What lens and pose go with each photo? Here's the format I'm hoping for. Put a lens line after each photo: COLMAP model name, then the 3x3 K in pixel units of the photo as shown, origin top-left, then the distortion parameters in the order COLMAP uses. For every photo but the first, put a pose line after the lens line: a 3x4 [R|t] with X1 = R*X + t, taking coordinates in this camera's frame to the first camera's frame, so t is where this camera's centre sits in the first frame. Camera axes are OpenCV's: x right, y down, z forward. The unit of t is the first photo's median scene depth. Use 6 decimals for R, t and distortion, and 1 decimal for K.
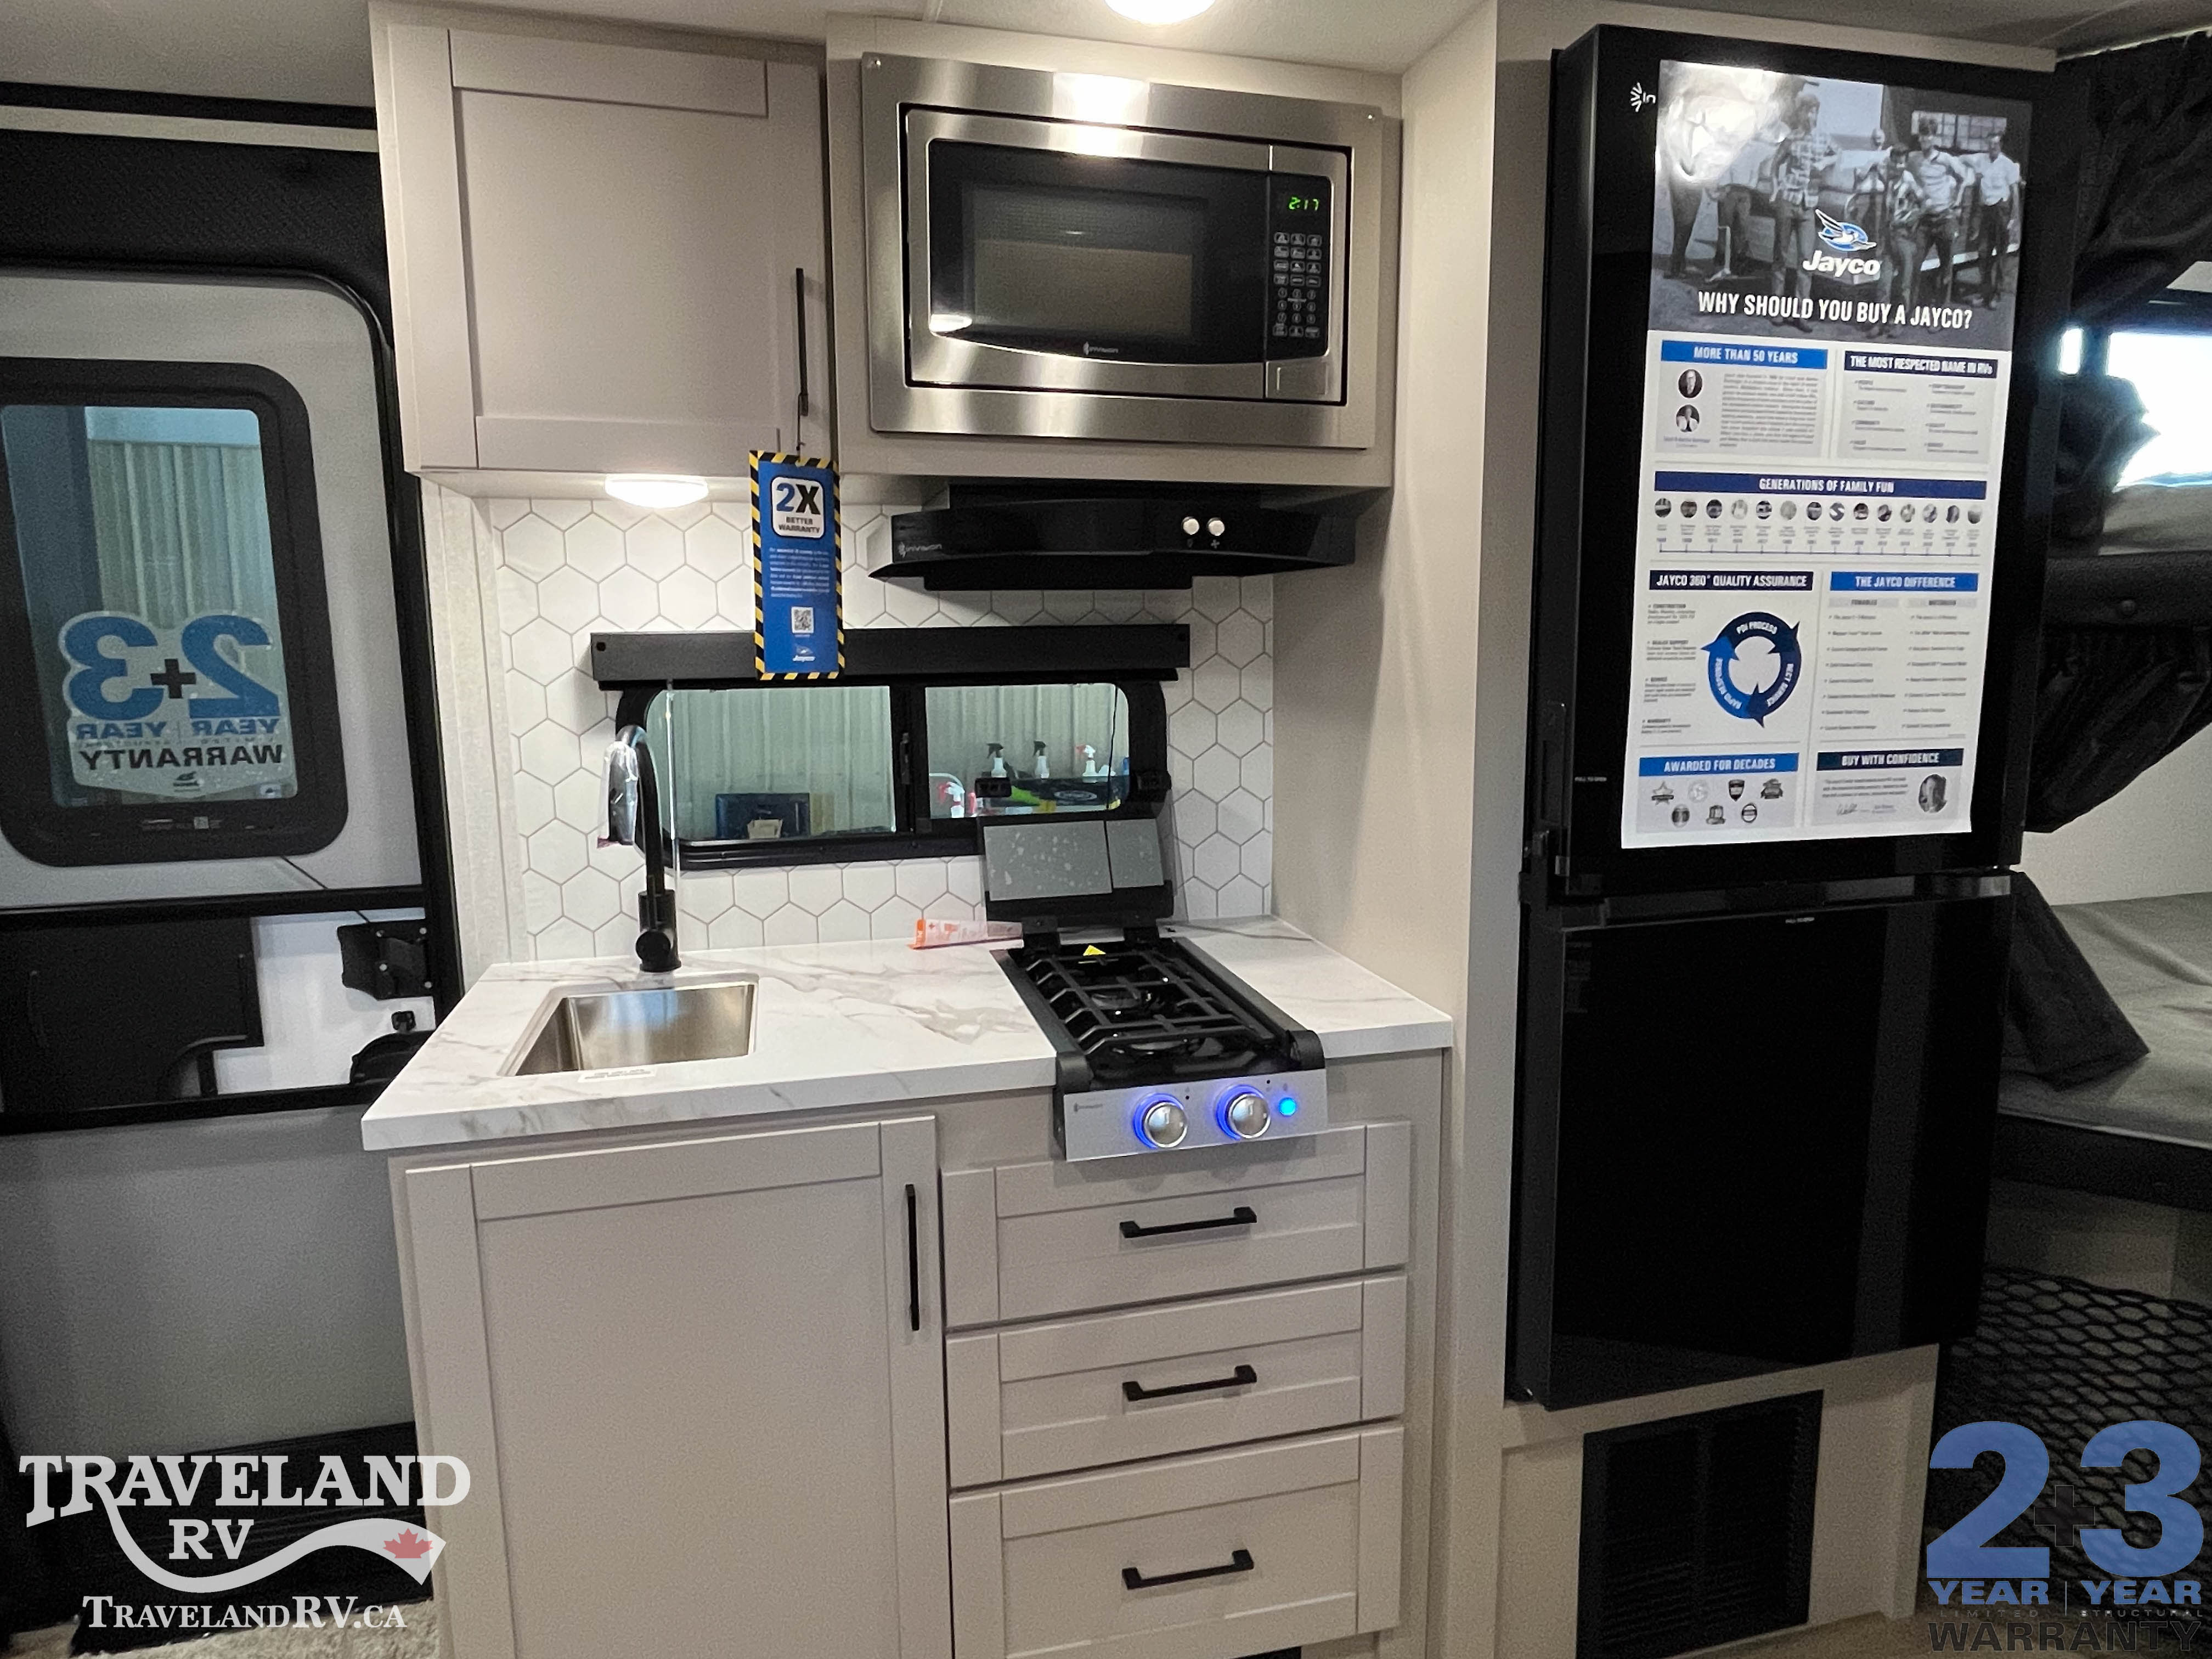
lens RADIAL K [[1321.3, 0, 1111.1], [0, 1321.3, 822.4], [0, 0, 1]] dist [-0.002987, -0.000549]
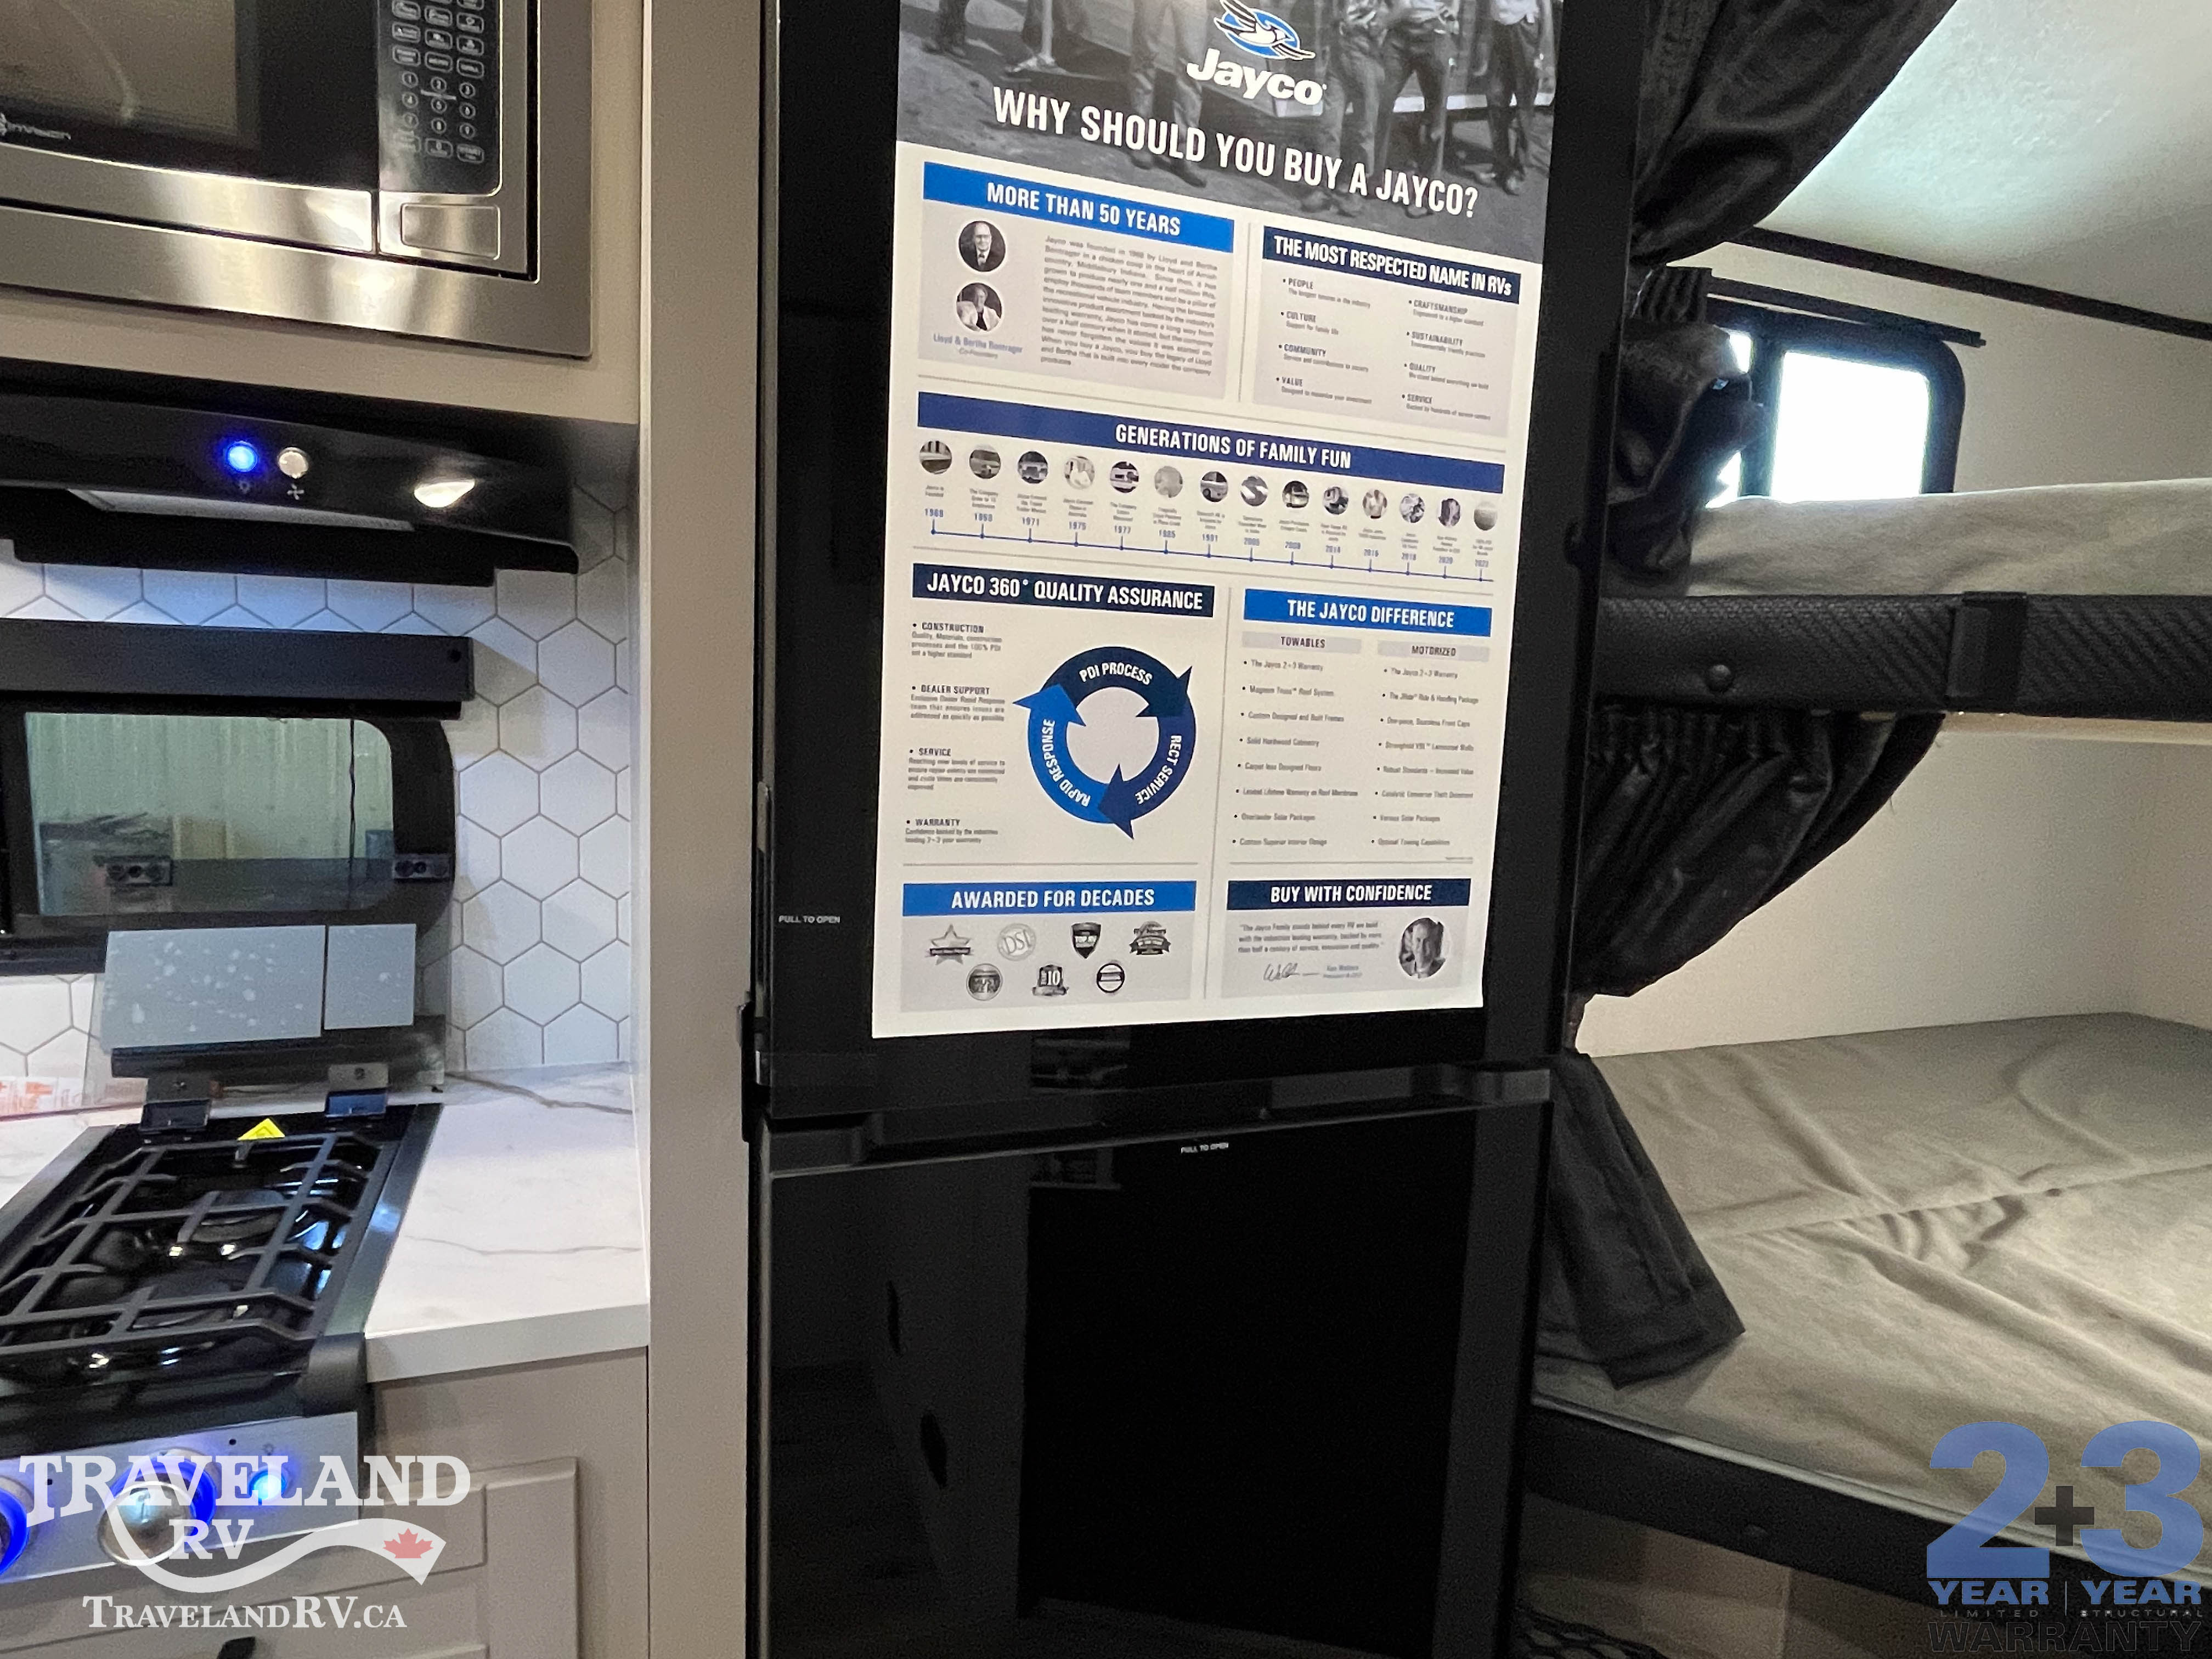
lens RADIAL K [[1321.3, 0, 1101.8], [0, 1321.3, 841.7], [0, 0, 1]] dist [-0.002987, -0.000549]
pose [[0.991896, 0.036312, 0.121751, 0.381247], [-0.033774, 0.999168, -0.022846, -0.052531], [-0.122479, 0.018549, 0.992298, 0.374625]]
